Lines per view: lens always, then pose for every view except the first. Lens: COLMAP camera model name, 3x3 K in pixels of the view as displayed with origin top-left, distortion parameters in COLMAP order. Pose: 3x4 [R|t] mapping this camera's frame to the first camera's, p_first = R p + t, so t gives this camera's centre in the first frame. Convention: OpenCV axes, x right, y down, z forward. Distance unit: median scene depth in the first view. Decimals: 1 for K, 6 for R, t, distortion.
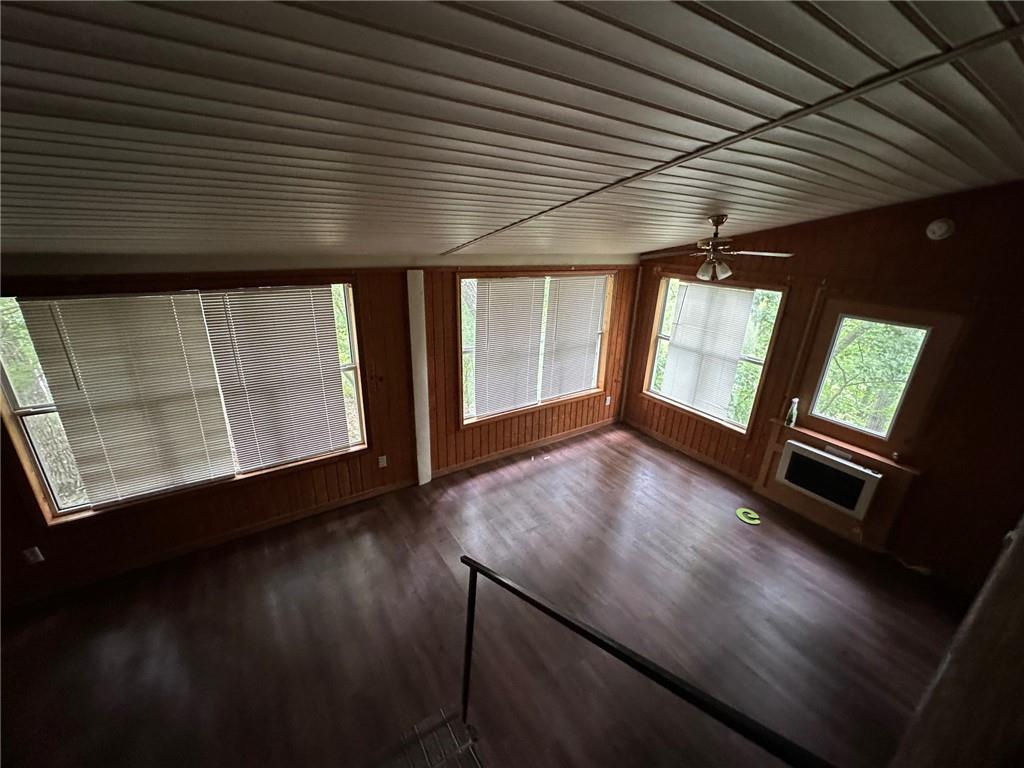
lens RADIAL K [[408.4, 0, 517.6], [0, 408.4, 380.3], [0, 0, 1]] dist [-0.003366, -0.000150]
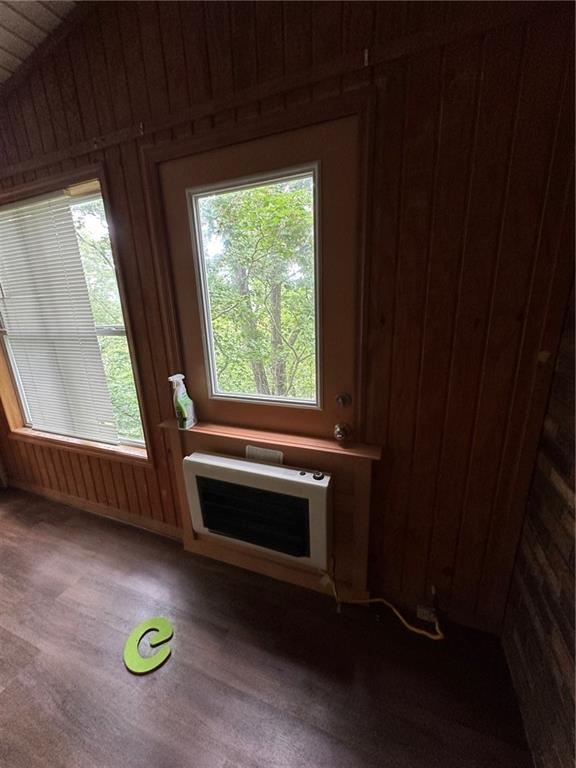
lens RADIAL K [[306.3, 0, 285.5], [0, 306.3, 384.2], [0, 0, 1]] dist [-0.003366, -0.000150]
pose [[0.816373, -0.215791, 0.535696, 0.624905], [0.258782, 0.965921, -0.005274, 0.100598], [-0.516302, 0.142934, 0.844394, 0.641397]]
